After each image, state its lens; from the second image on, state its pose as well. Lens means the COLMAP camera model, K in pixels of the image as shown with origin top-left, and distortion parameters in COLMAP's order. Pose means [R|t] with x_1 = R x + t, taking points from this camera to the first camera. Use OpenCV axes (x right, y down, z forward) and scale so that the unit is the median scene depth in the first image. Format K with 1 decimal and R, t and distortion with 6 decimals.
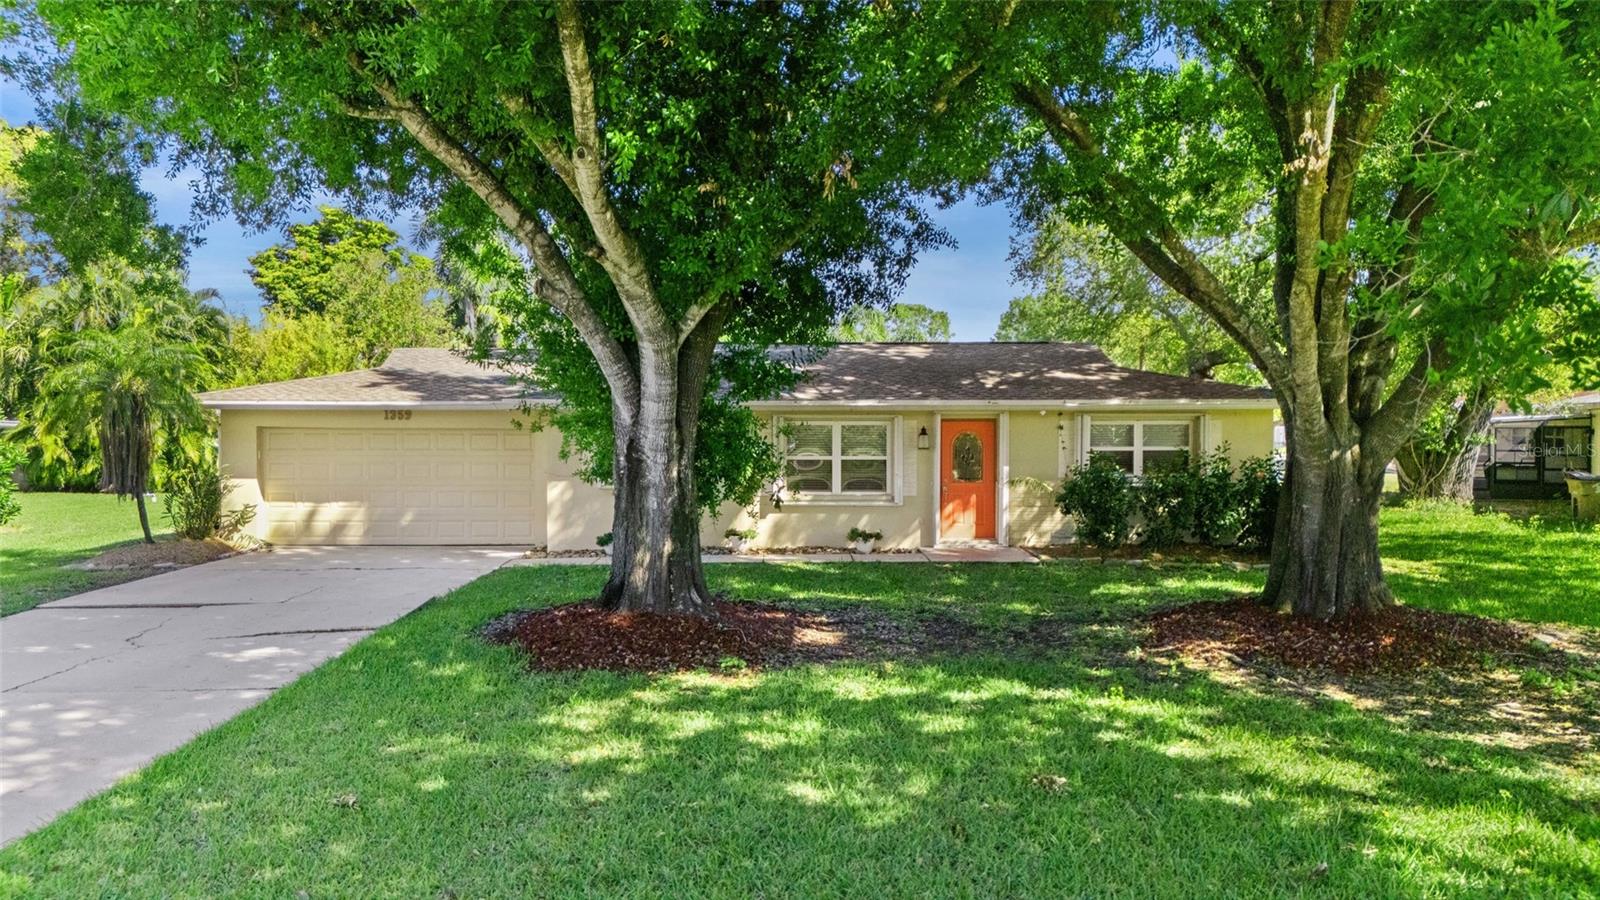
lens RADIAL K [[1192.1, 0, 802.2], [0, 1192.1, 450.8], [0, 0, 1]] dist [0.010811, -0.006768]
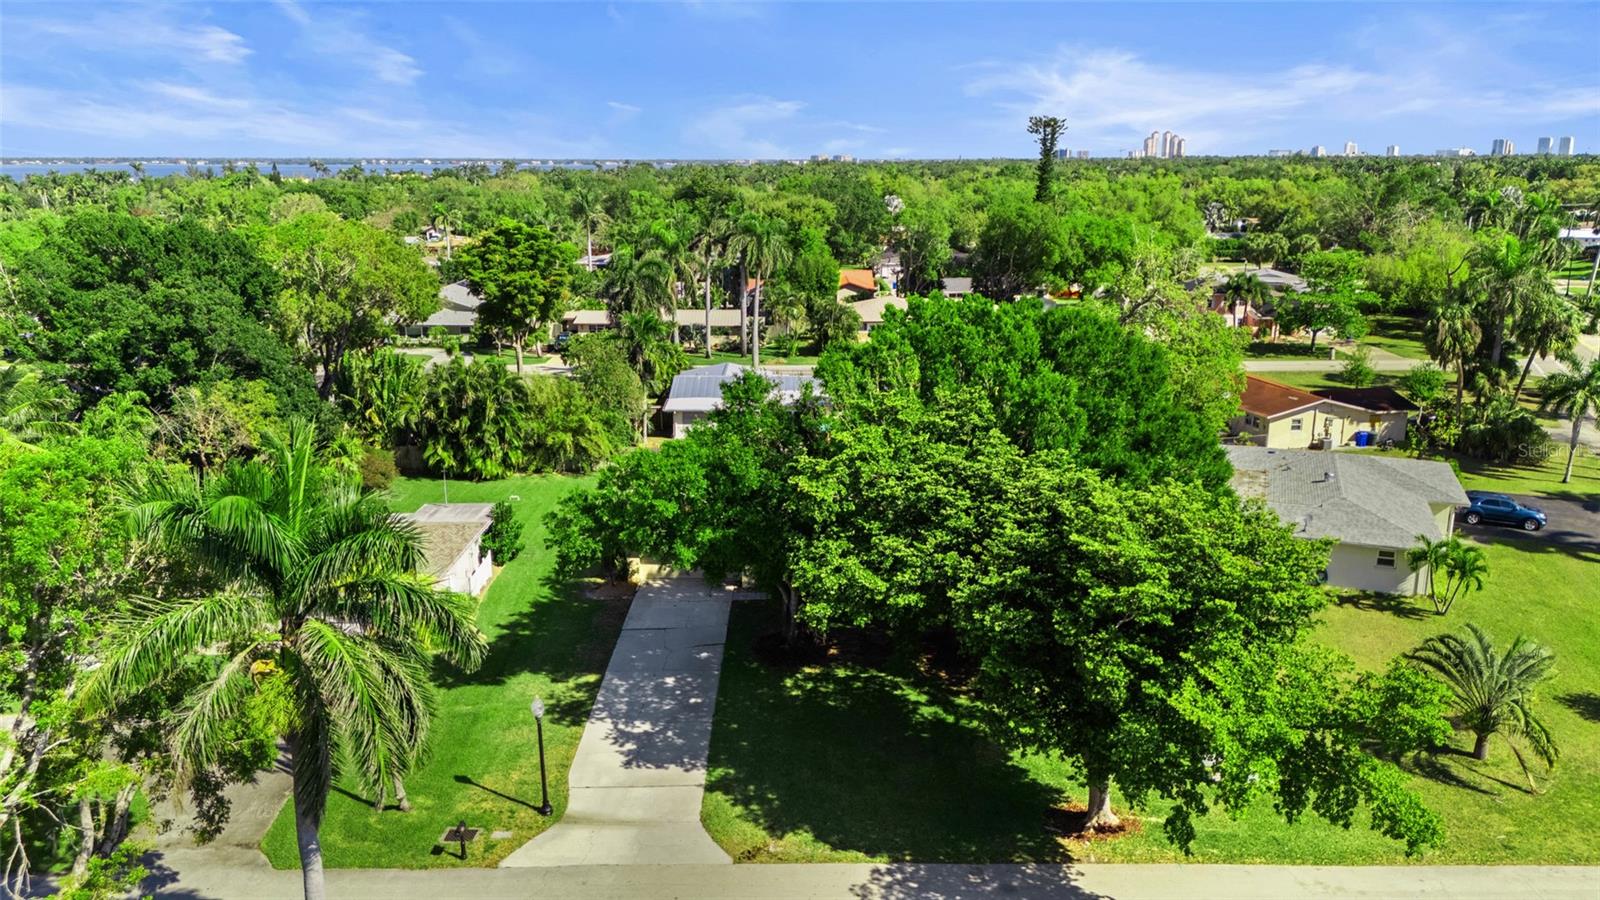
lens RADIAL K [[1192.1, 0, 787.2], [0, 1192.1, 448.4], [0, 0, 1]] dist [0.010811, -0.006768]
pose [[0.999536, 0.014520, -0.026762, -0.056858], [-0.008694, 0.978480, 0.206160, -1.664303], [0.029180, -0.205831, 0.978152, -3.492866]]
